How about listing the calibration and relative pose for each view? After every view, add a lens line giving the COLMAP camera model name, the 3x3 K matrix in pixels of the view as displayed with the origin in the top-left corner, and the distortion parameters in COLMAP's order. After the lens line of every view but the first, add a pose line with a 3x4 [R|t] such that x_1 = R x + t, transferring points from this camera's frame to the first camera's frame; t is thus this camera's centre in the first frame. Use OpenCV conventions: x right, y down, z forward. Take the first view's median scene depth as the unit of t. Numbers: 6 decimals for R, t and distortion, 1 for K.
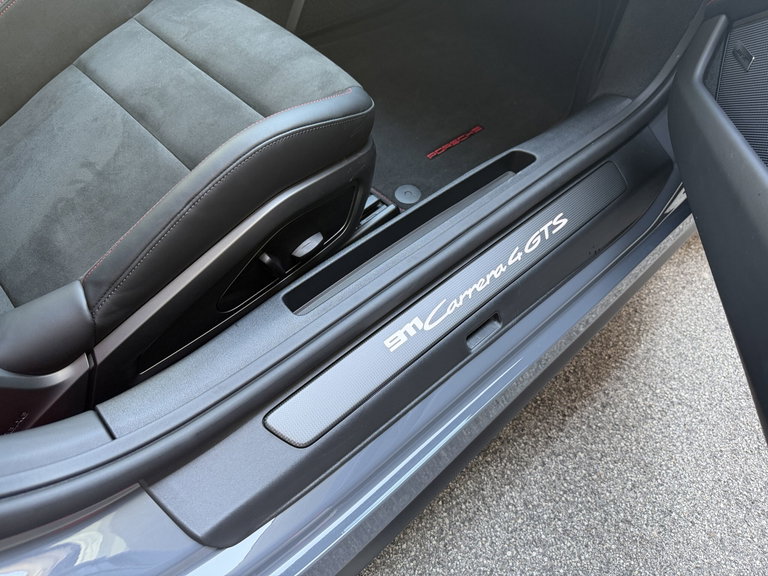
lens RADIAL K [[542.6, 0, 382.3], [0, 542.6, 288.3], [0, 0, 1]] dist [0.025517, -0.026928]
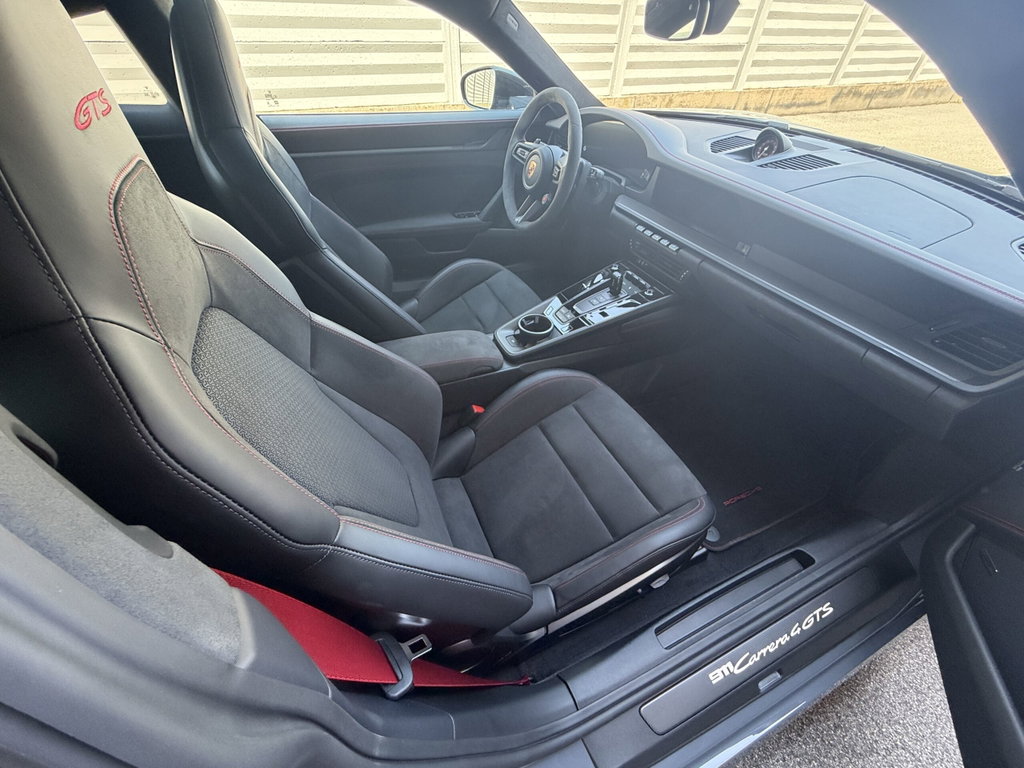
lens RADIAL K [[408.1, 0, 511.0], [0, 408.1, 384.0], [0, 0, 1]] dist [0.004387, 0.001318]
pose [[0.946096, 0.194150, -0.259244, -0.318575], [-0.234253, 0.962932, -0.133744, -0.341766], [0.223668, 0.187263, 0.956507, -0.397200]]
